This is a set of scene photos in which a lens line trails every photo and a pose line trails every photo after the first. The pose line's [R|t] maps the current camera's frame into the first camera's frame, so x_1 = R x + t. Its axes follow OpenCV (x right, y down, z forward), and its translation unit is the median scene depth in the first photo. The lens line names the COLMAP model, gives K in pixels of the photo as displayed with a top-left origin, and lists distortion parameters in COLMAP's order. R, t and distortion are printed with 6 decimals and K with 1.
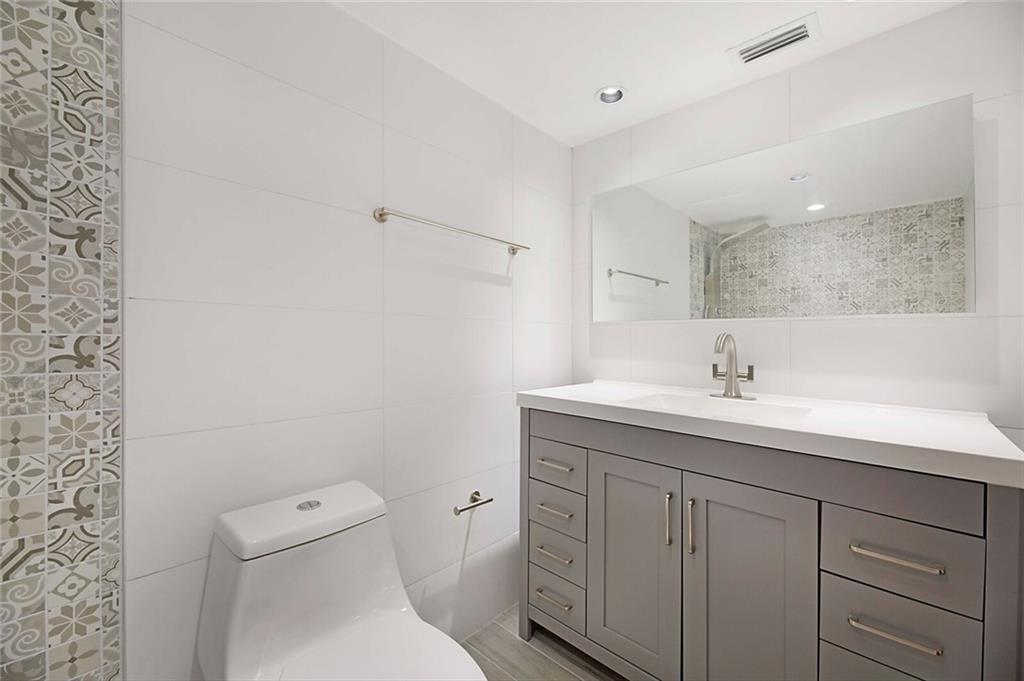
lens RADIAL K [[419.9, 0, 514.8], [0, 419.9, 340.7], [0, 0, 1]] dist [-0.006597, -0.001122]
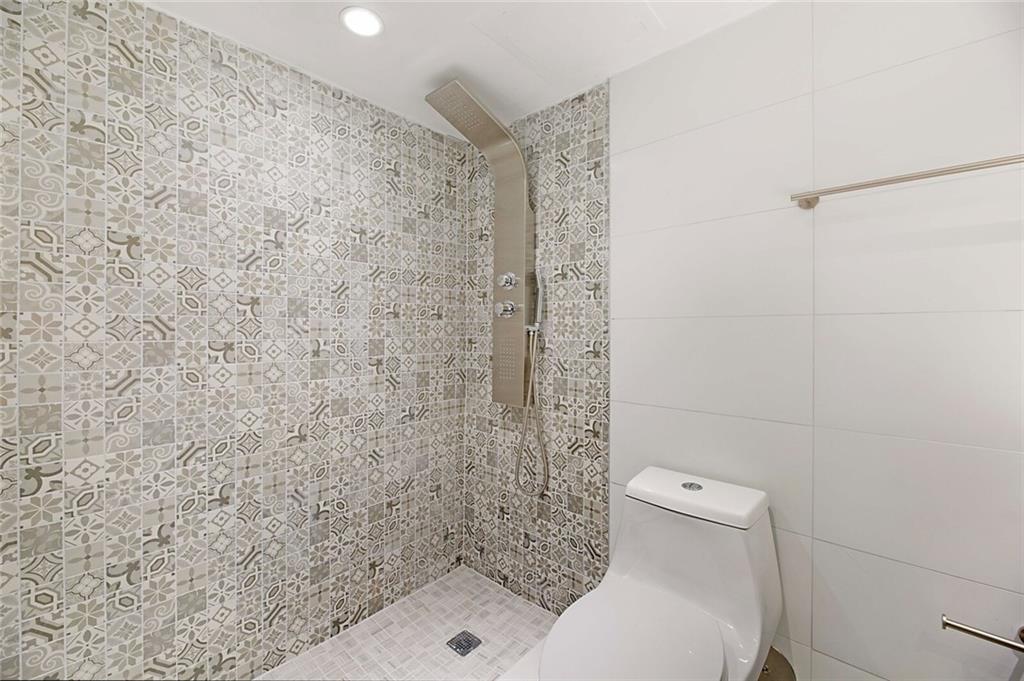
lens RADIAL K [[419.9, 0, 514.5], [0, 419.9, 337.6], [0, 0, 1]] dist [-0.006597, -0.001122]
pose [[-0.013970, -0.000690, -0.999902, 0.869657], [-0.006637, 0.999978, -0.000597, -0.022651], [0.999880, 0.006628, -0.013974, 0.654058]]
